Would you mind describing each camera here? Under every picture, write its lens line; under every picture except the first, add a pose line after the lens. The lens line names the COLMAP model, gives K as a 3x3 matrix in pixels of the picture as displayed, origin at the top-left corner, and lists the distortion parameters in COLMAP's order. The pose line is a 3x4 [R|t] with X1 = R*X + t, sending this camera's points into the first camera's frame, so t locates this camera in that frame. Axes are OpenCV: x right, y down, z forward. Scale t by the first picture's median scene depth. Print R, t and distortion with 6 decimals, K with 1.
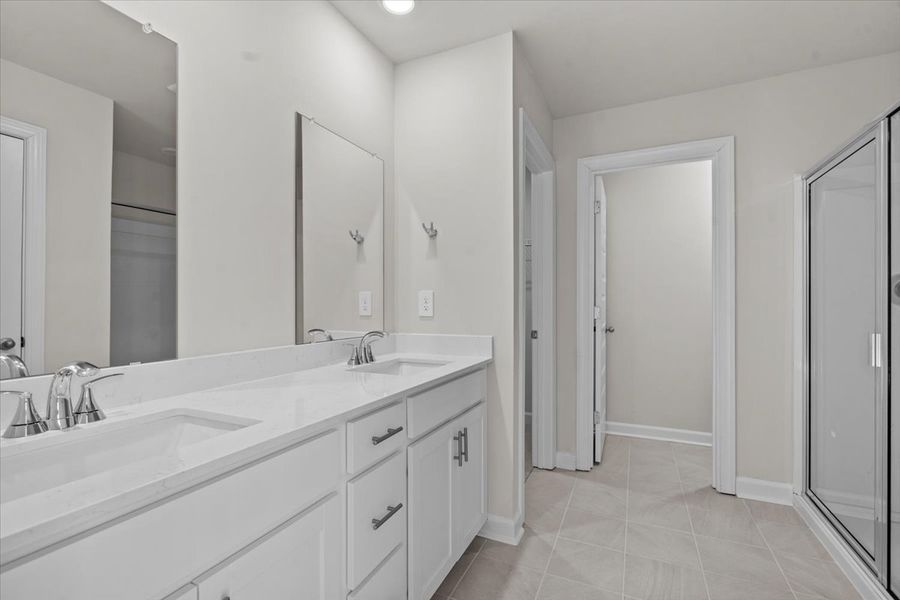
lens RADIAL K [[402.9, 0, 444.9], [0, 402.9, 303.3], [0, 0, 1]] dist [-0.000887, -0.000195]
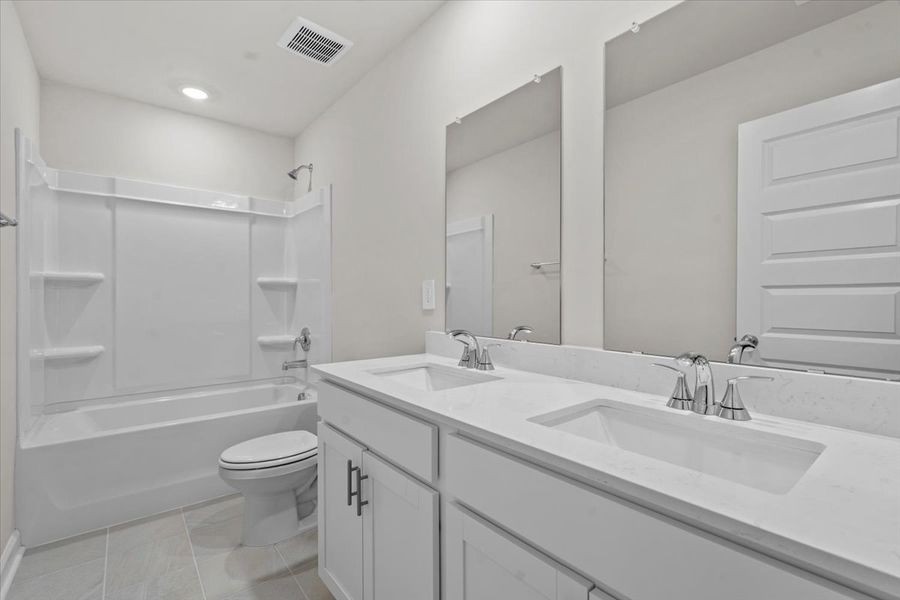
lens RADIAL K [[402.9, 0, 444.9], [0, 402.9, 303.3], [0, 0, 1]] dist [-0.000887, -0.000195]
pose [[-0.427913, -0.000665, -0.903820, 0.484347], [-0.001239, 0.999999, -0.000149, 0.018834], [0.903819, 0.001056, -0.427914, 1.175635]]
